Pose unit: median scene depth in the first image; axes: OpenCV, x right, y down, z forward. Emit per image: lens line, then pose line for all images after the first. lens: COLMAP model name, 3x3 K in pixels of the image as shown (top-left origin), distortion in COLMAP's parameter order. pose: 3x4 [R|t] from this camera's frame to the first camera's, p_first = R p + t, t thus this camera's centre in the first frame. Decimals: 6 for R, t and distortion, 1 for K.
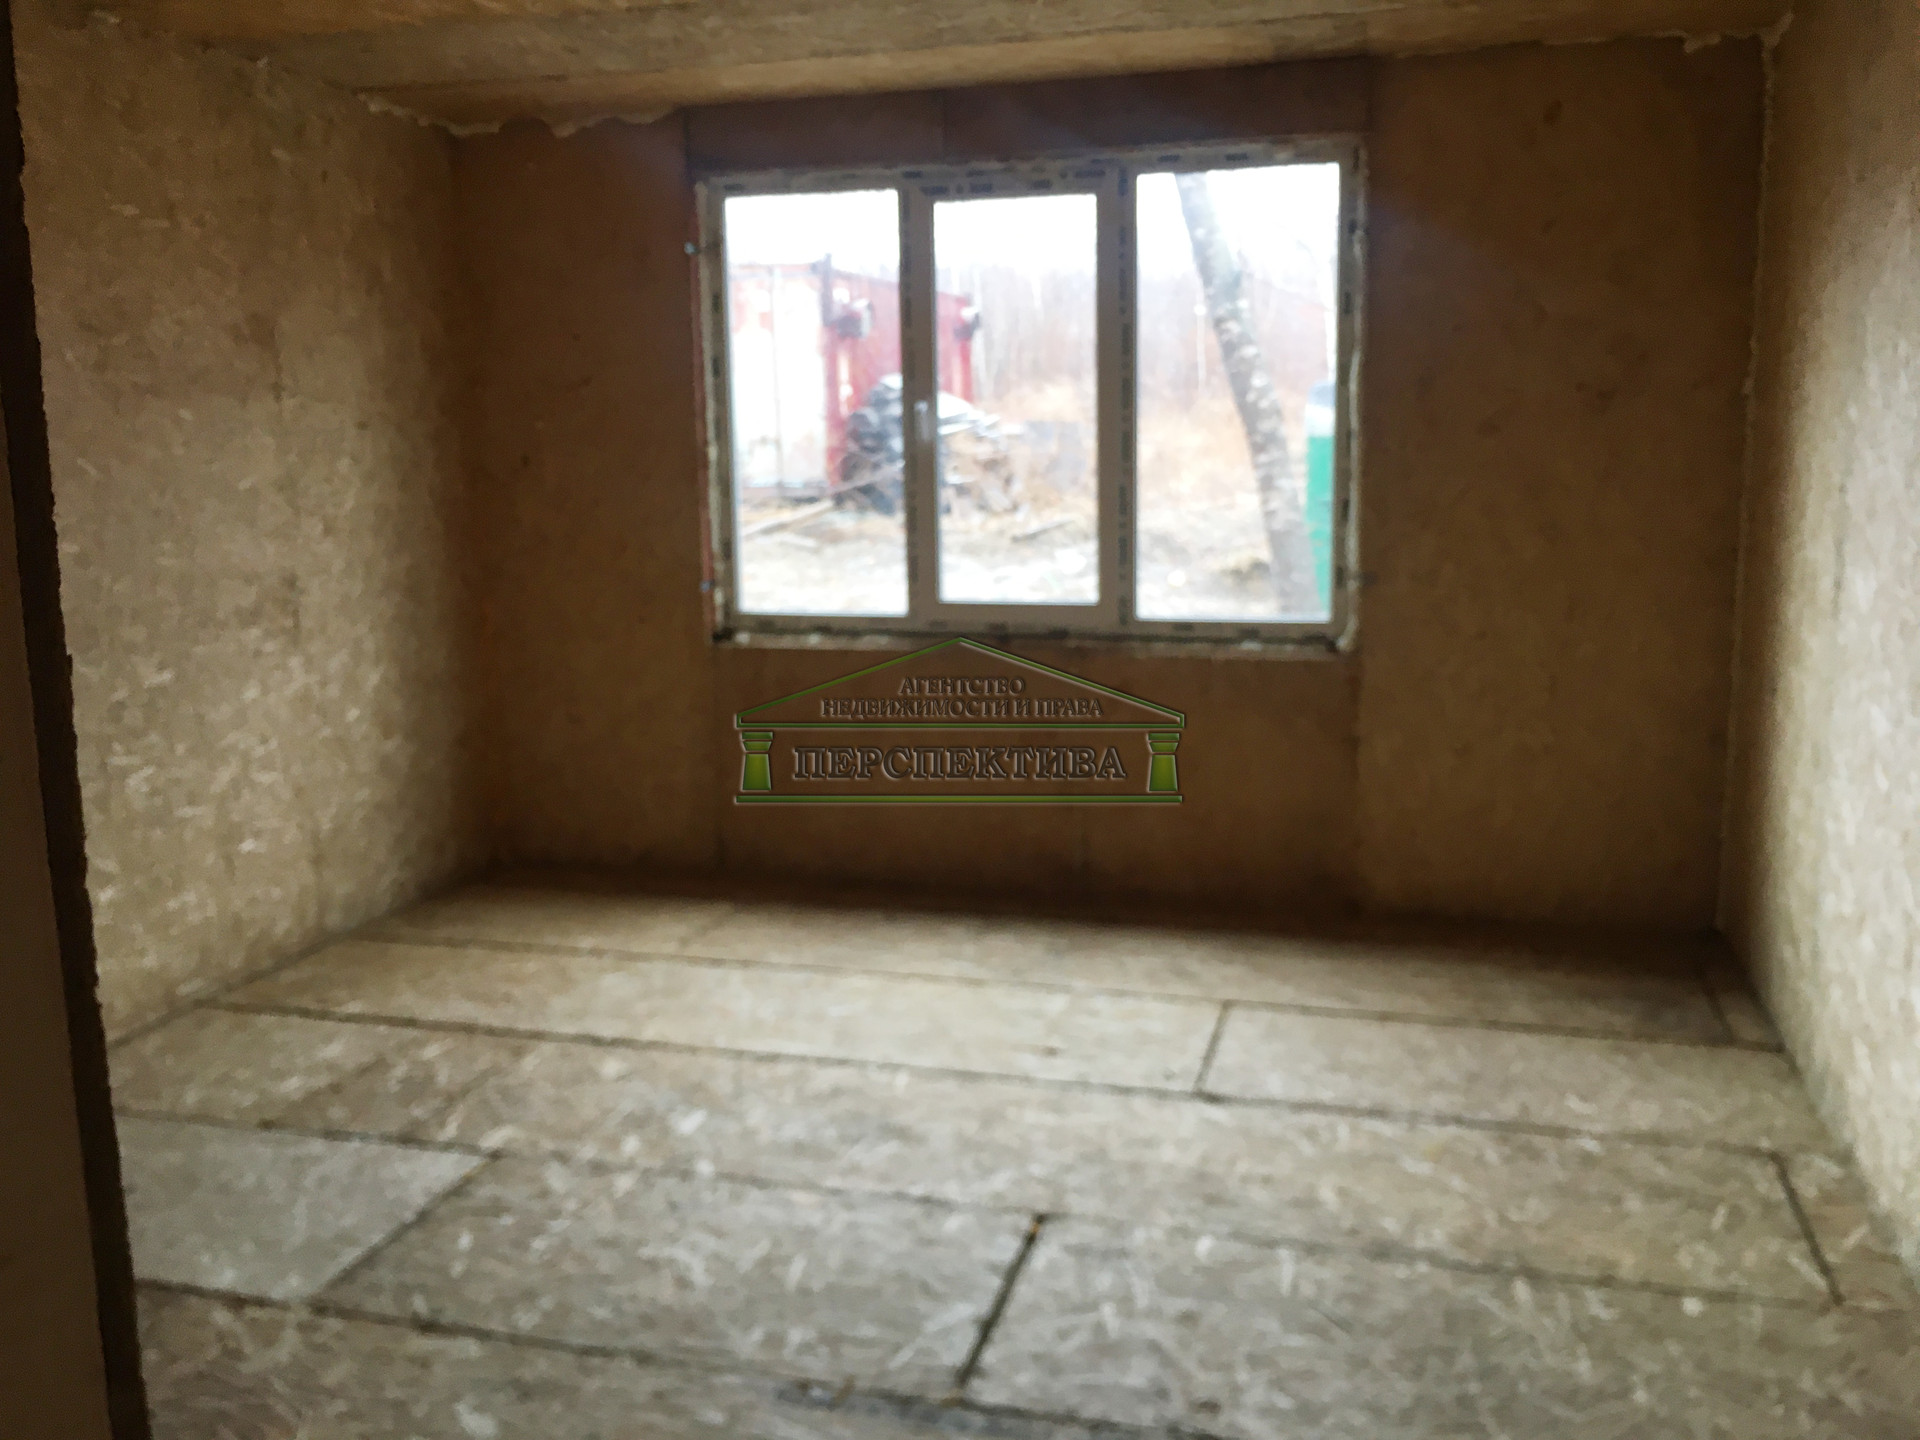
lens RADIAL K [[1647.5, 0, 968.8], [0, 1647.5, 659.8], [0, 0, 1]] dist [0.077478, -0.130965]
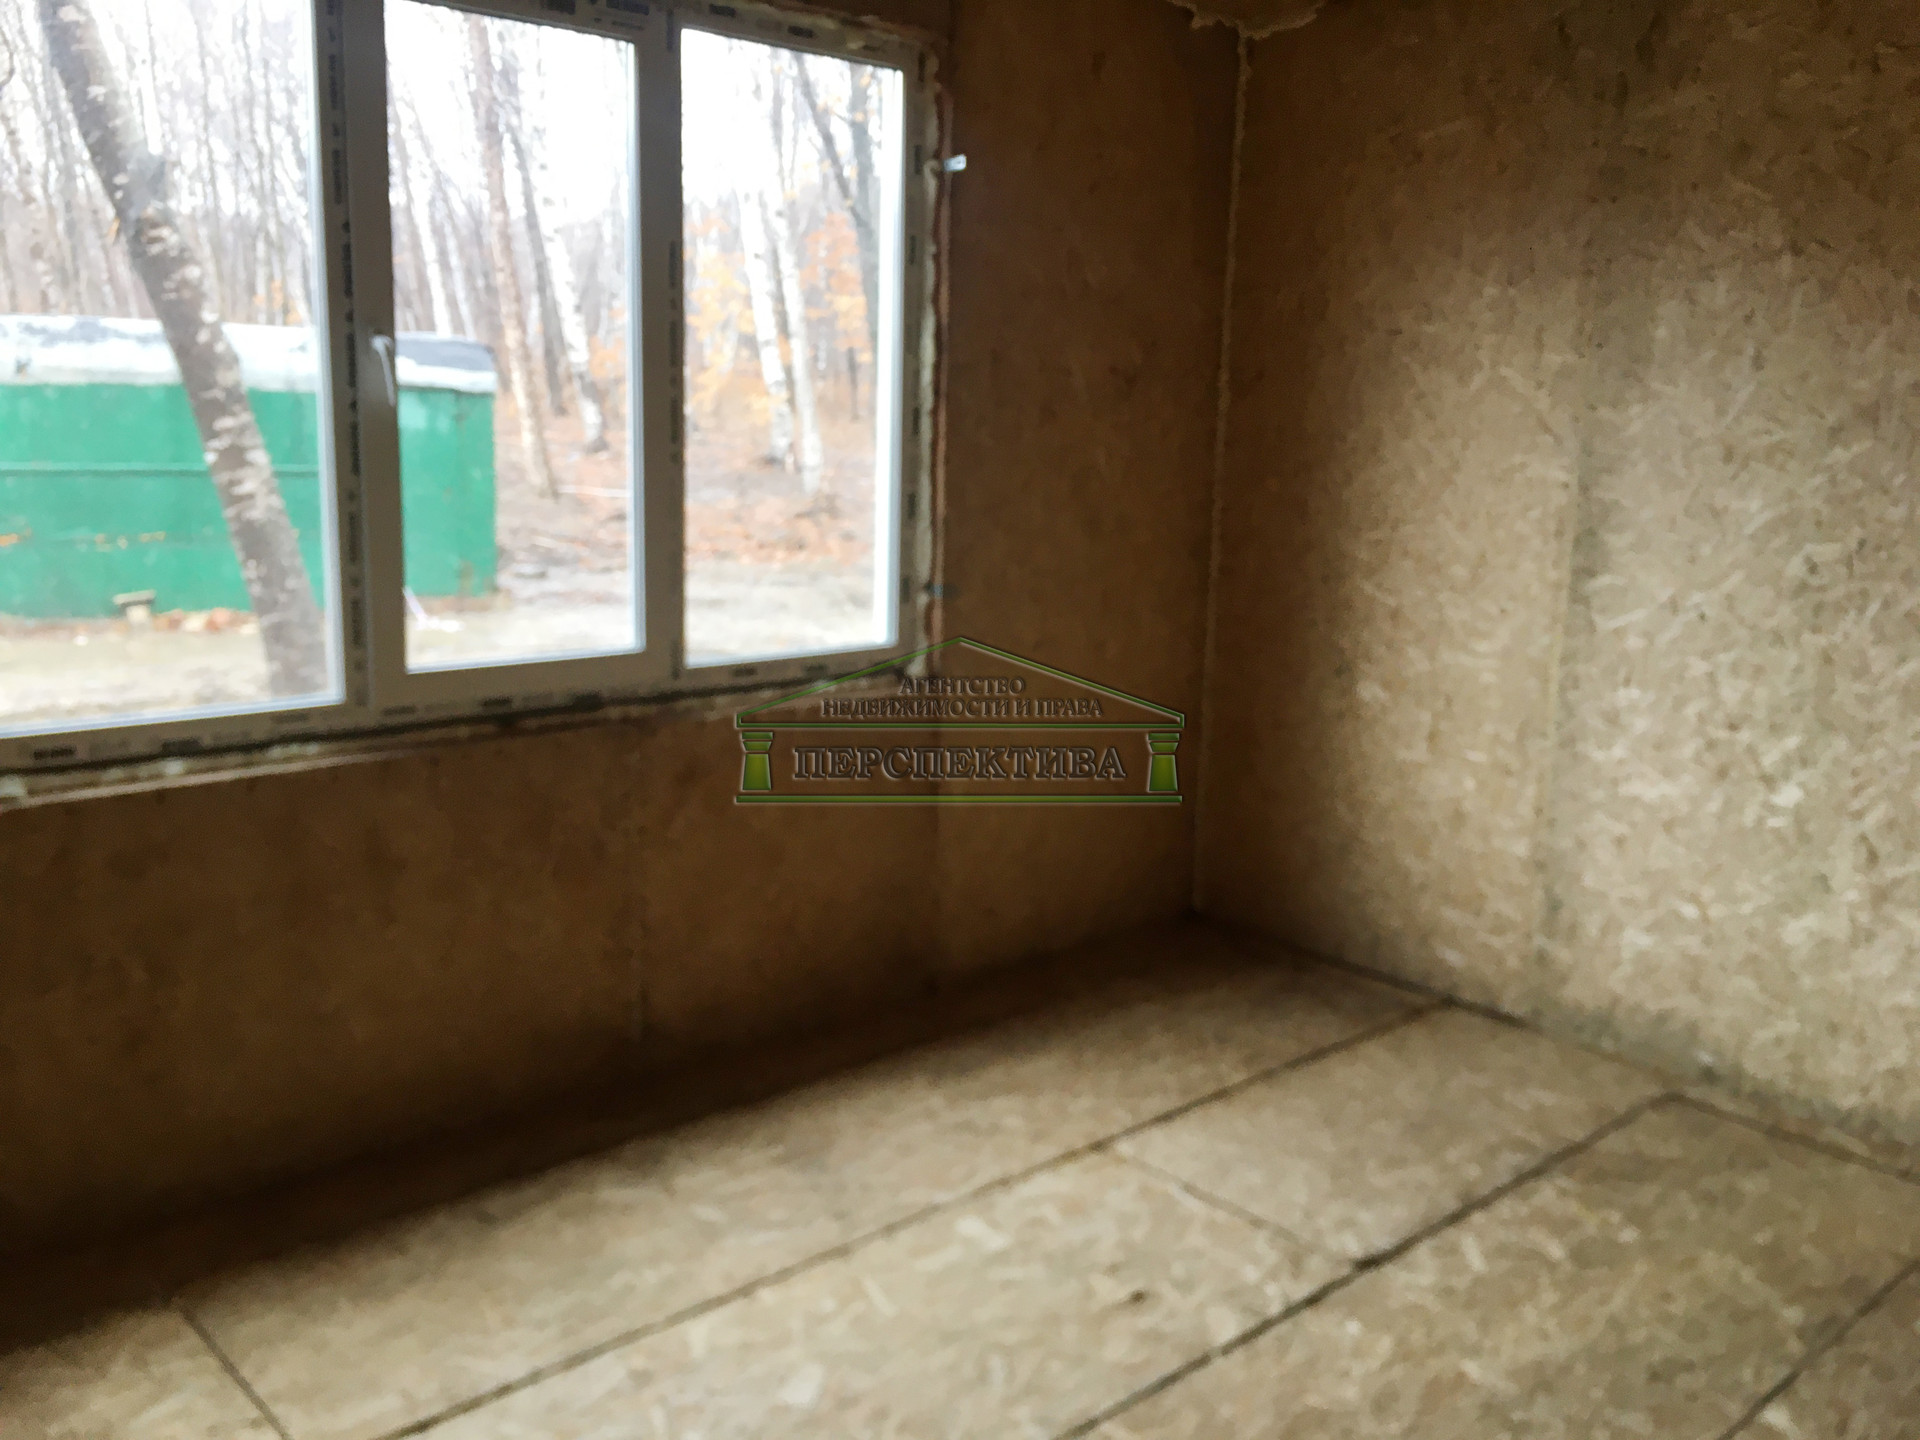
lens RADIAL K [[1647.5, 0, 968.8], [0, 1647.5, 659.8], [0, 0, 1]] dist [0.077478, -0.130965]
pose [[0.537667, -0.106224, 0.836440, -0.433555], [0.082174, 0.993911, 0.073401, -0.071433], [-0.839144, 0.029268, 0.543122, 0.526031]]
